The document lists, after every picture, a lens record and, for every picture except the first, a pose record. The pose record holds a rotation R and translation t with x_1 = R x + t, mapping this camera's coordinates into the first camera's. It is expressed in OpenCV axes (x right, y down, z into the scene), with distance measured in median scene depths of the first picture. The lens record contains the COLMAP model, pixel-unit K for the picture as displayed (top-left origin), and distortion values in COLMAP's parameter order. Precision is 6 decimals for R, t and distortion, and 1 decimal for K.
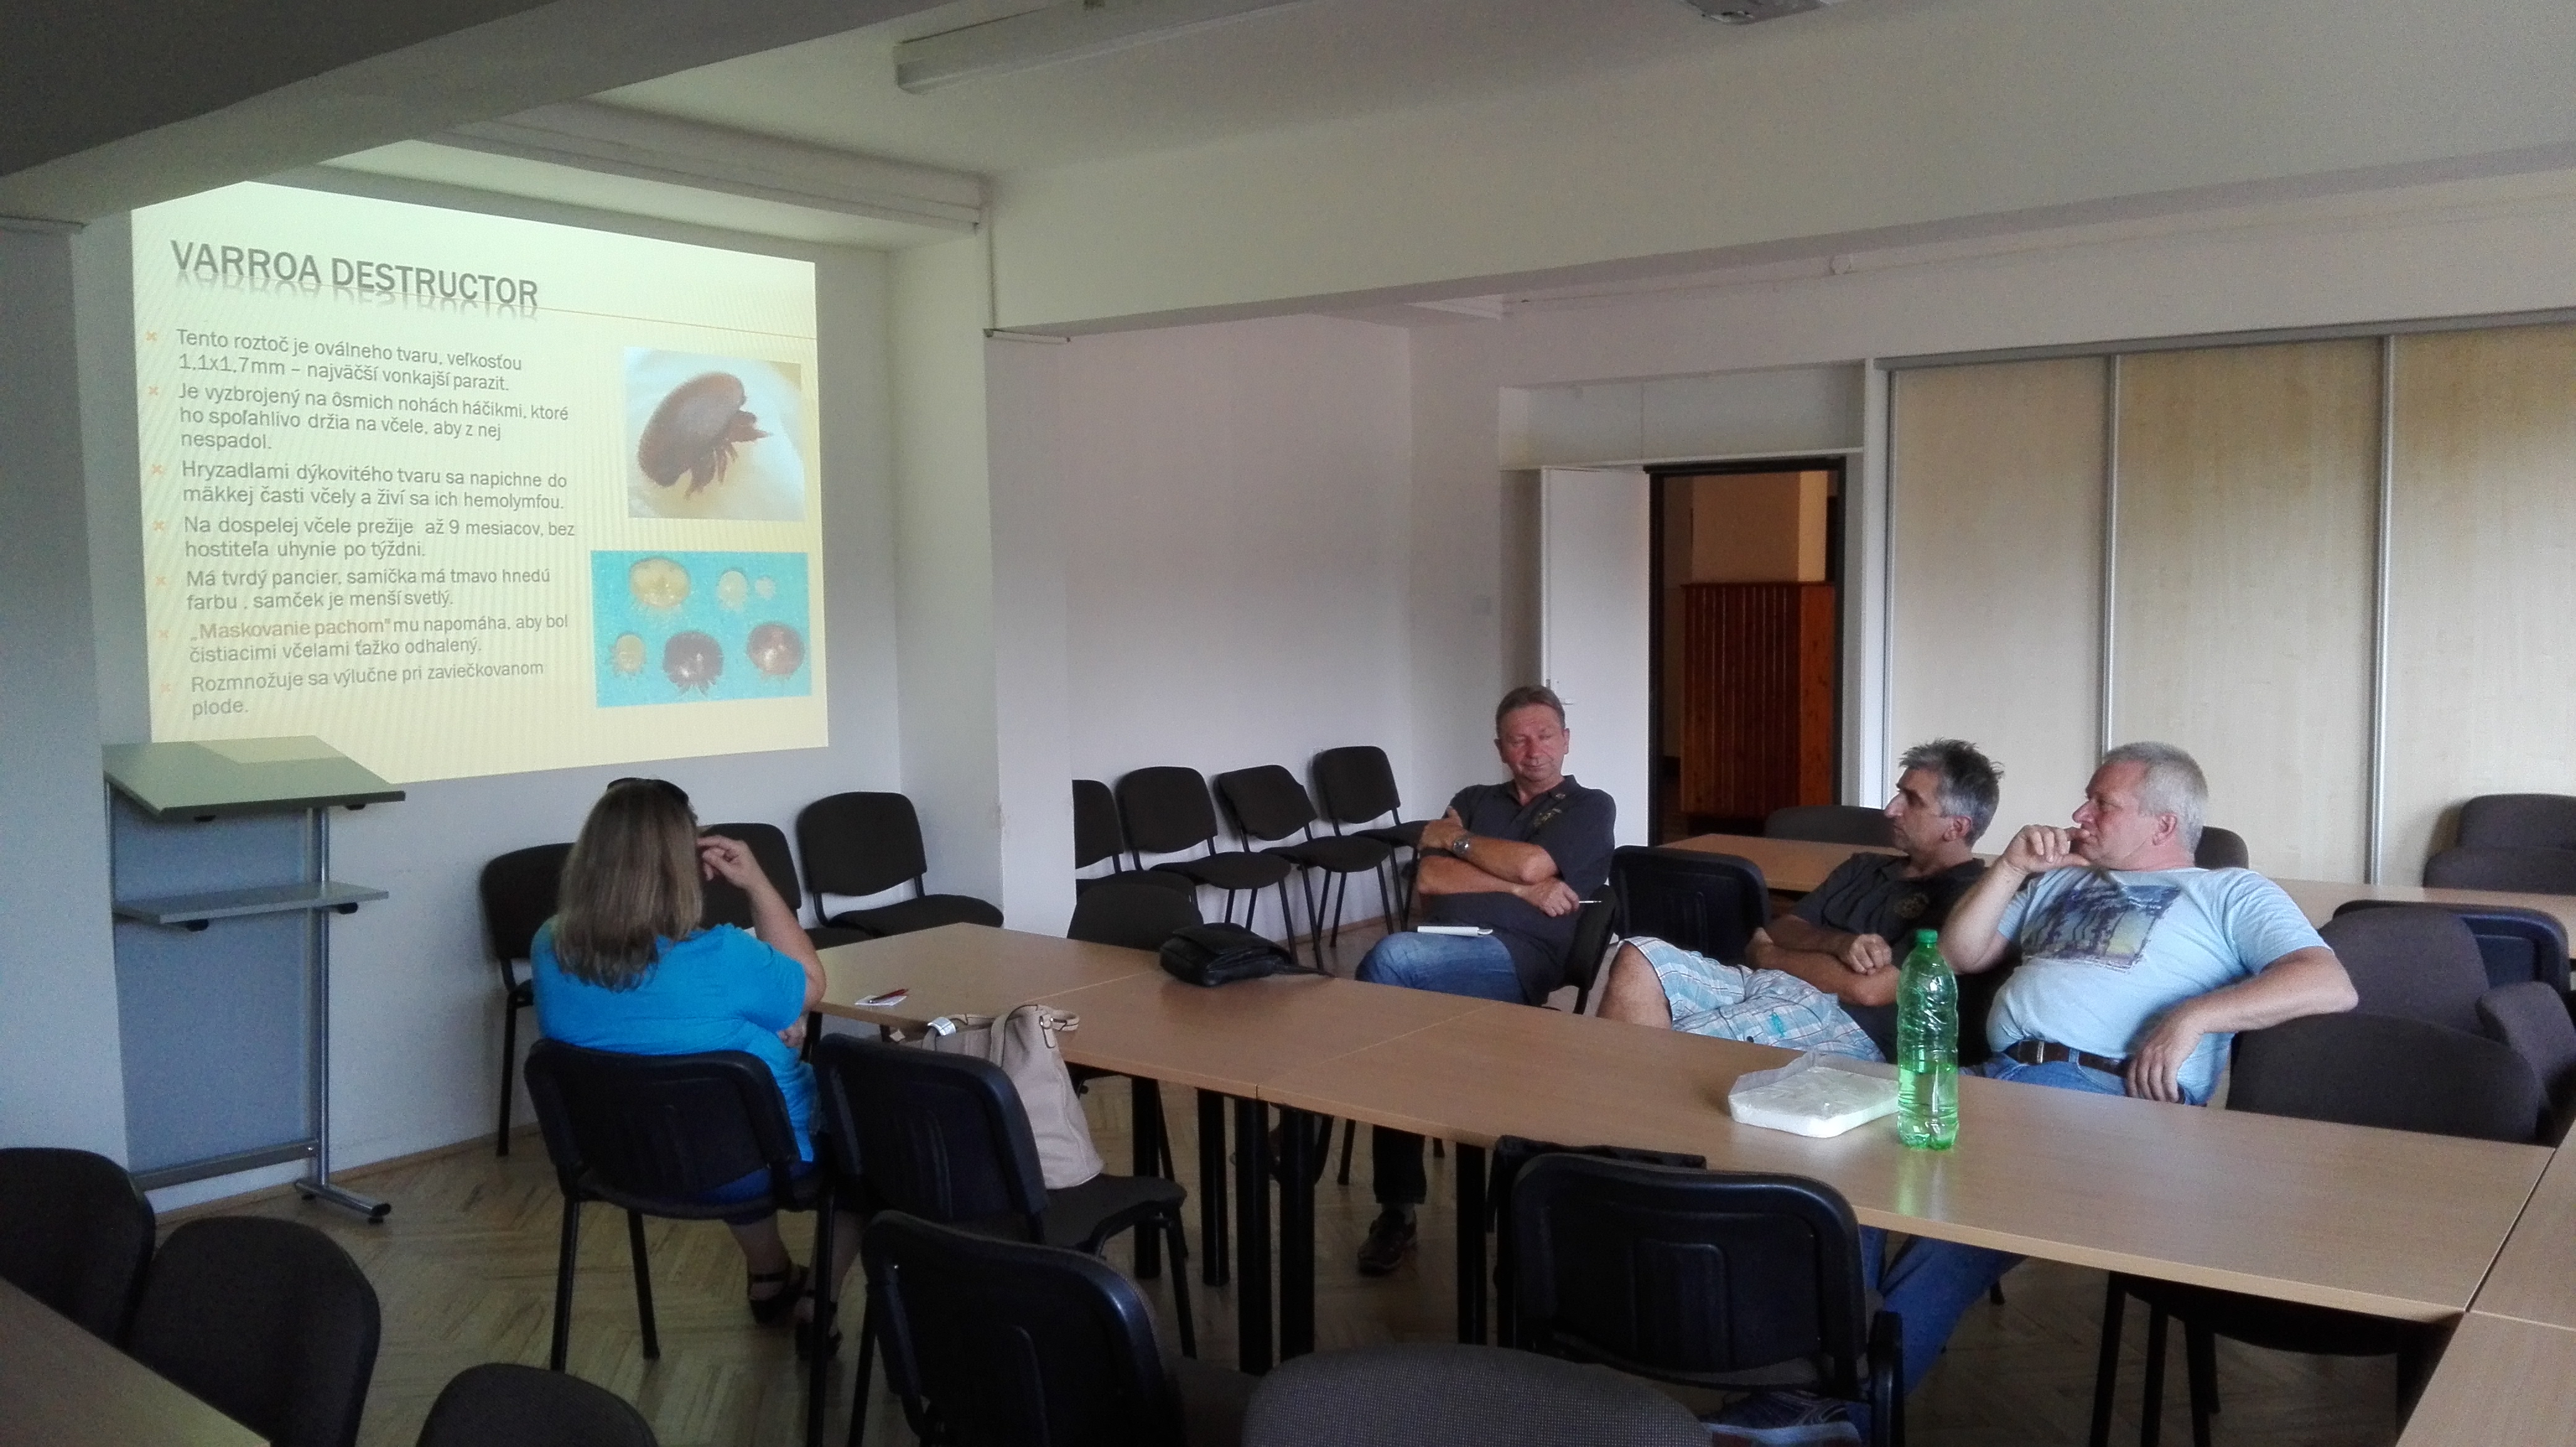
lens RADIAL K [[2055.2, 0, 1297.5], [0, 2055.2, 734.6], [0, 0, 1]] dist [0.024300, -0.072872]
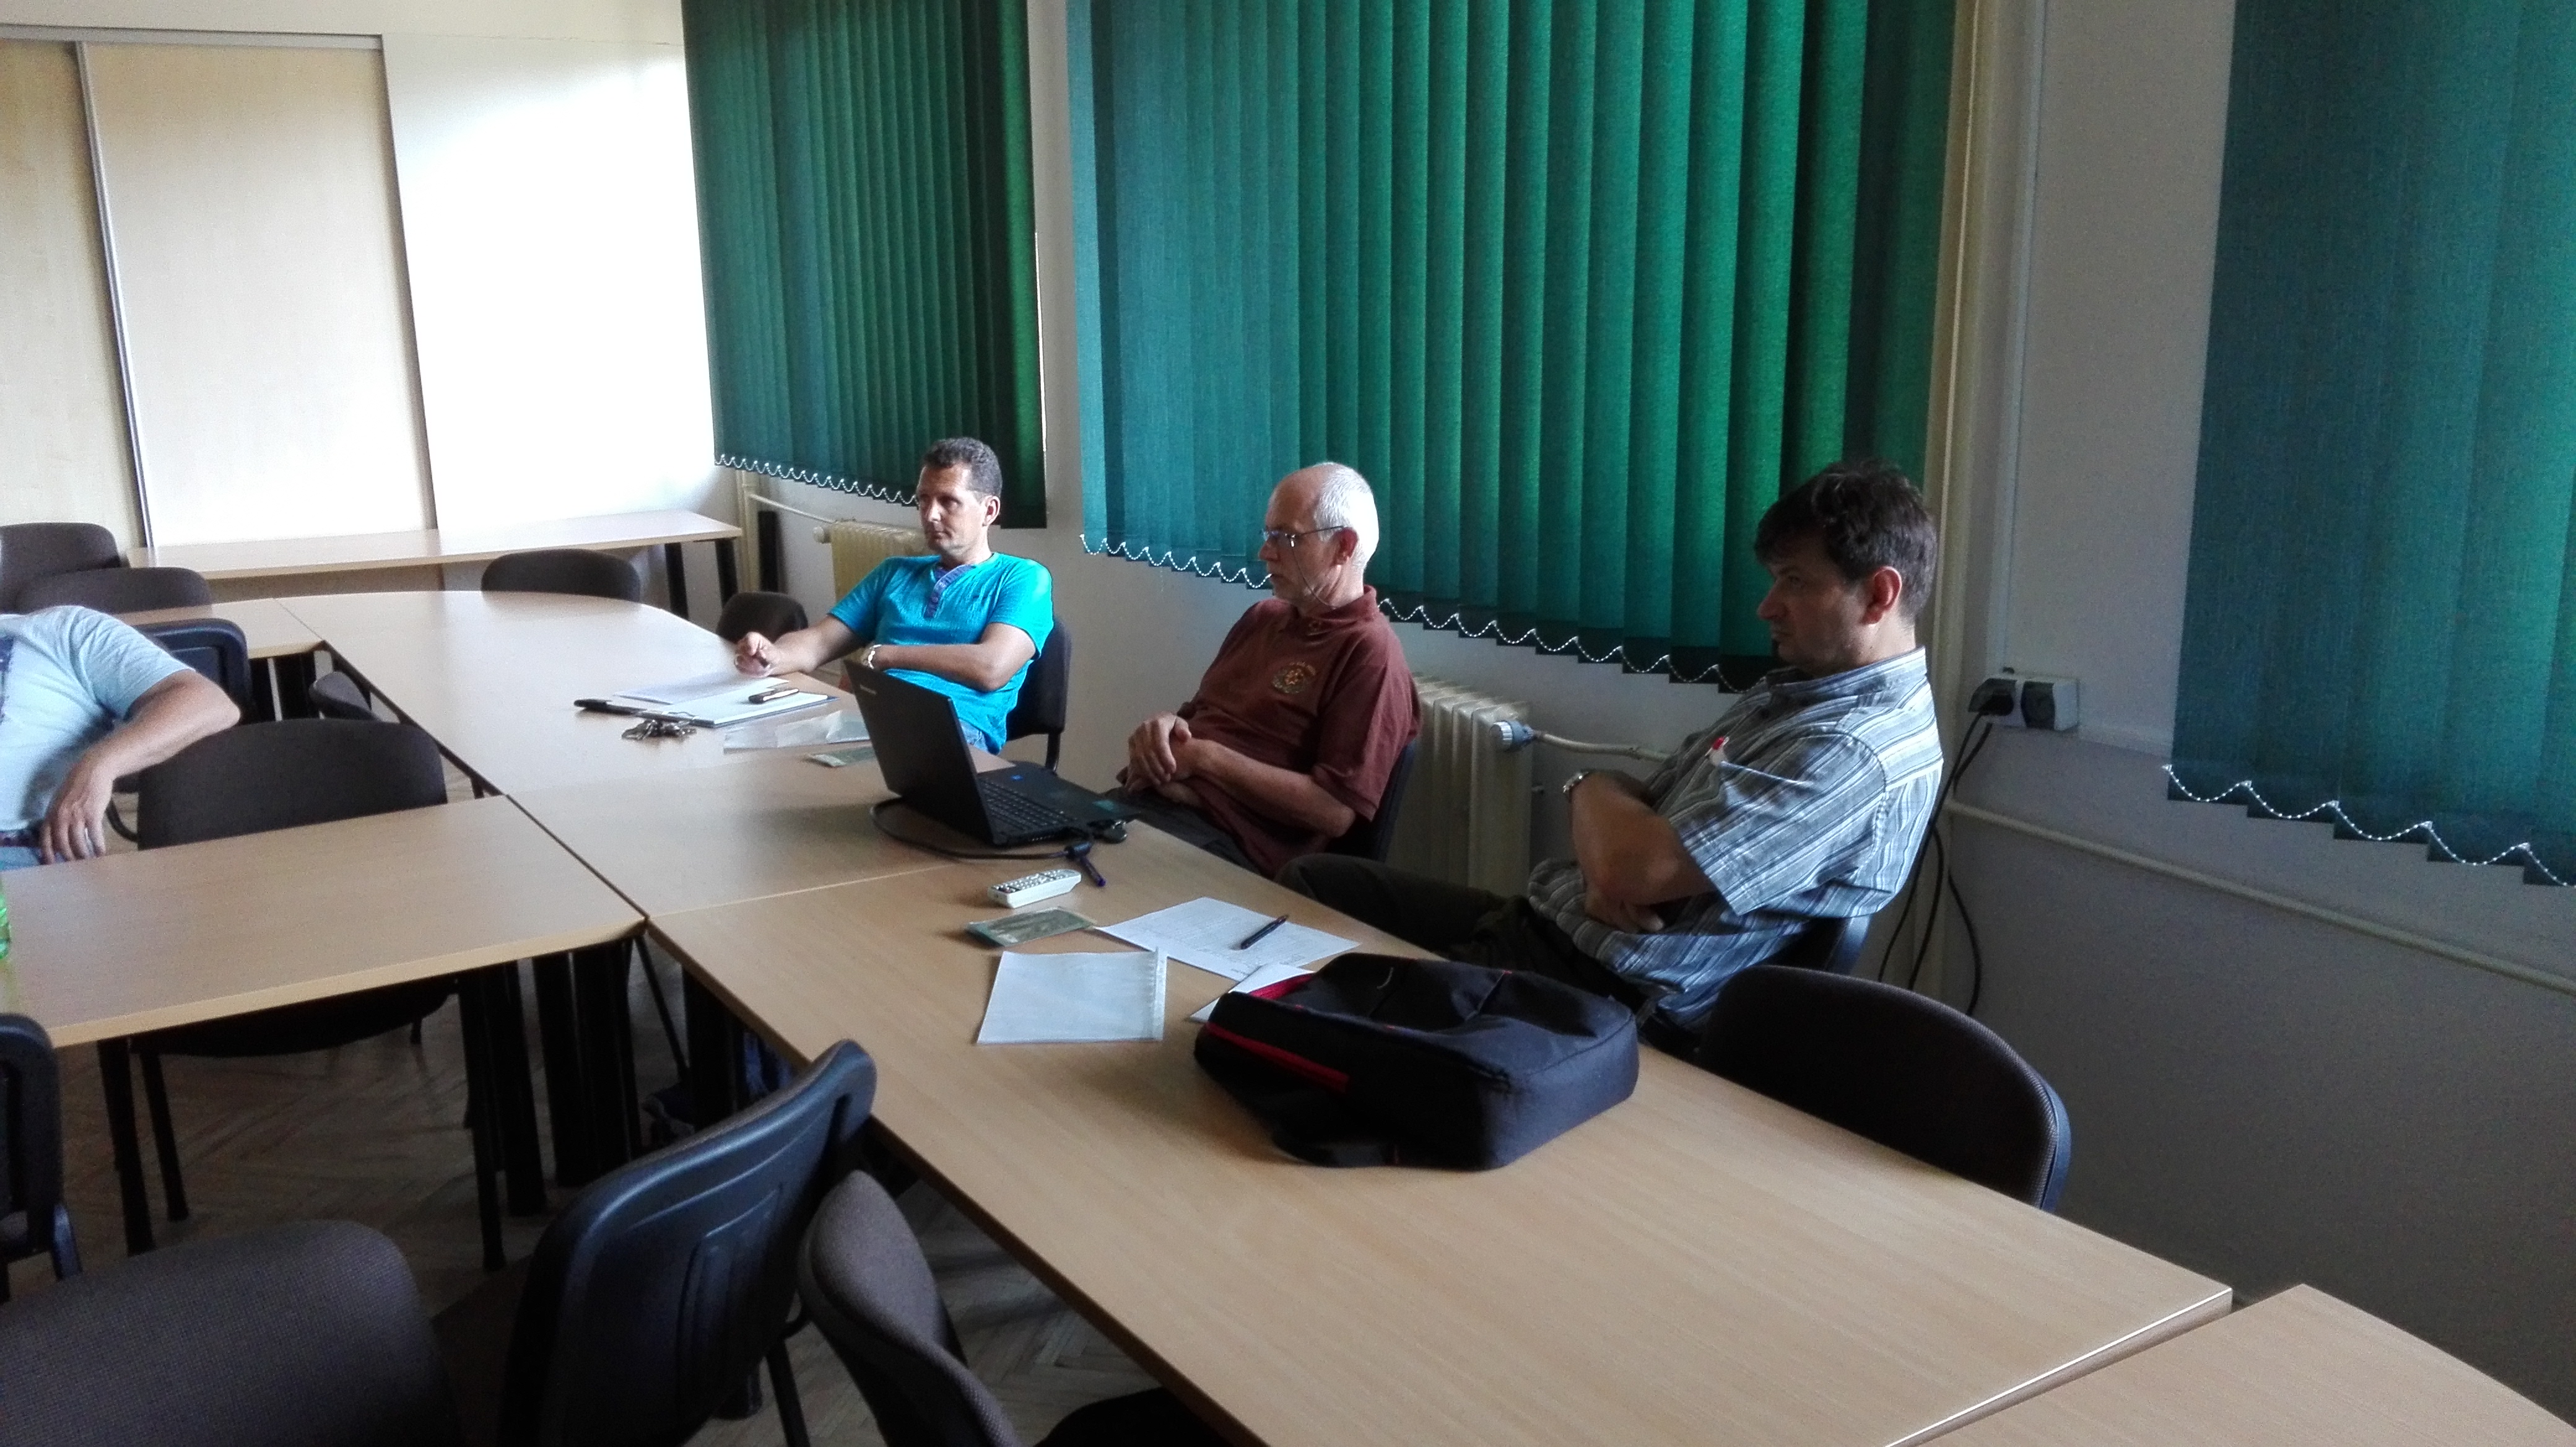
lens RADIAL K [[2055.2, 0, 1305.6], [0, 2055.2, 729.7], [0, 0, 1]] dist [0.024300, -0.072872]
pose [[0.323117, -0.191542, 0.926772, -0.245872], [0.076255, 0.981388, 0.176244, -0.001854], [-0.943282, 0.013724, 0.331709, 0.159973]]
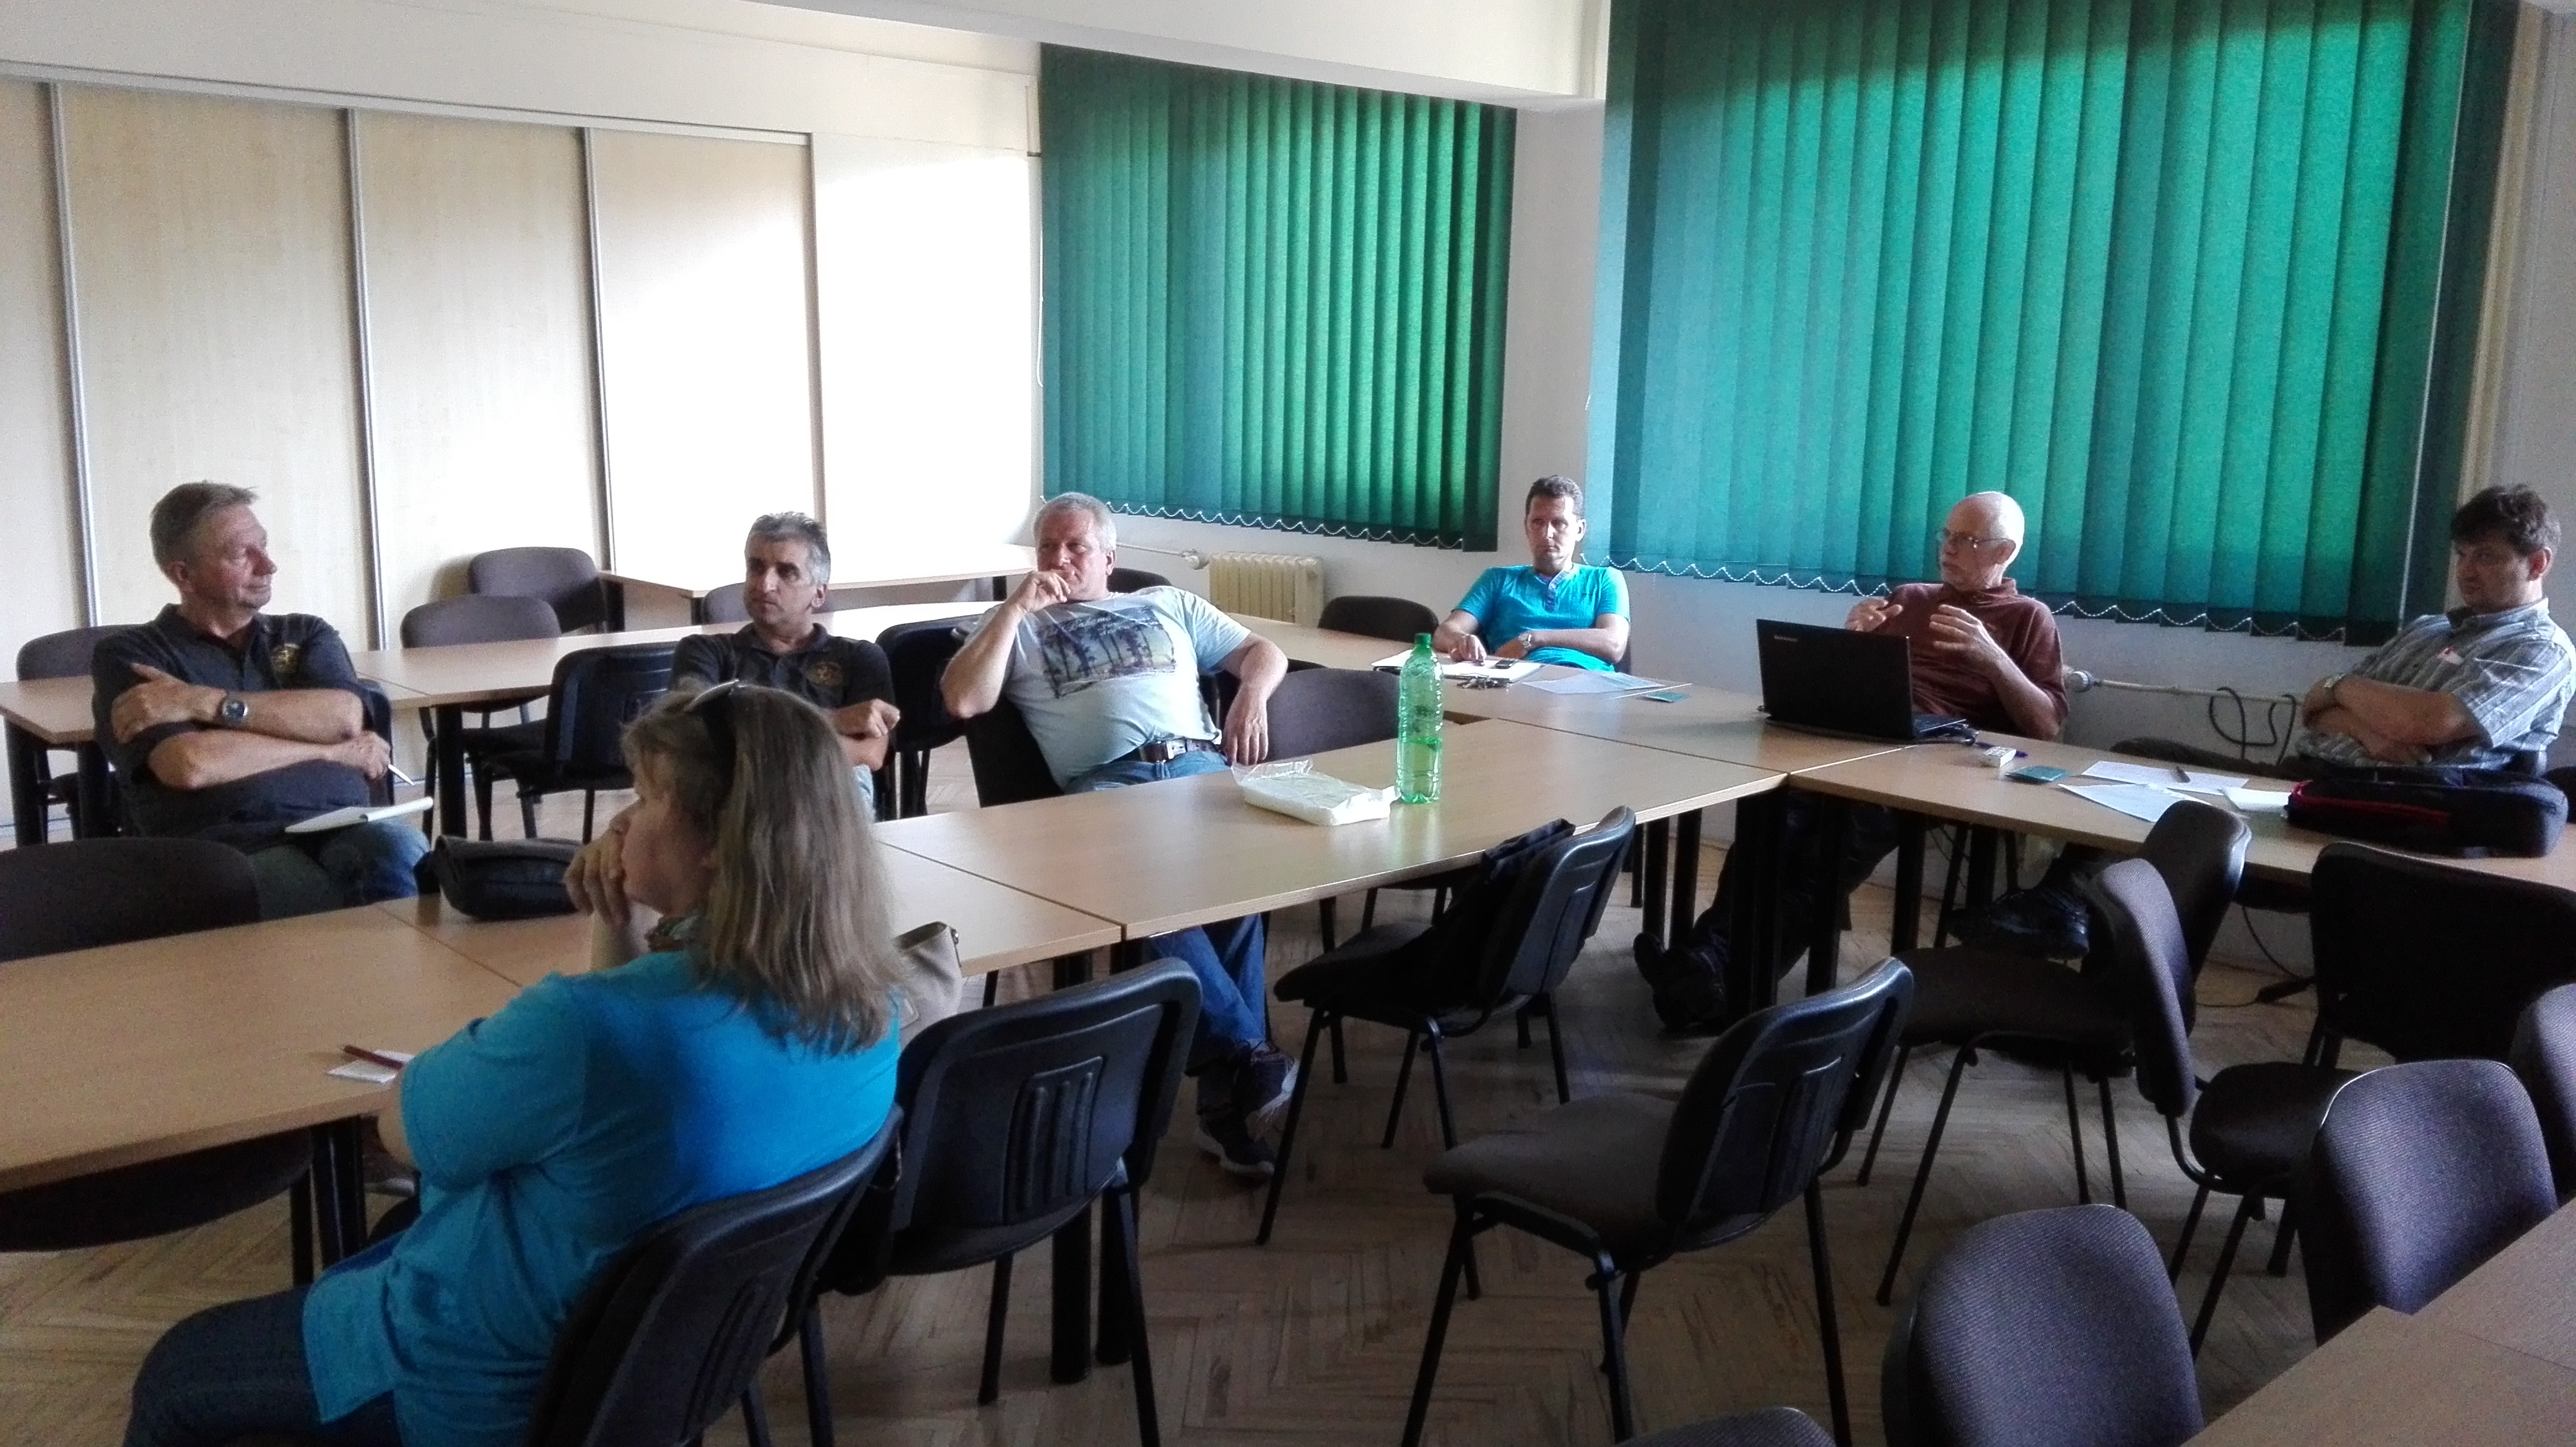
lens RADIAL K [[2055.2, 0, 1301.9], [0, 2055.2, 712.8], [0, 0, 1]] dist [0.024300, -0.072872]
pose [[0.164844, -0.155670, 0.973958, -0.817576], [0.060539, 0.987202, 0.147541, -0.041832], [-0.984460, 0.034641, 0.172158, 0.715042]]
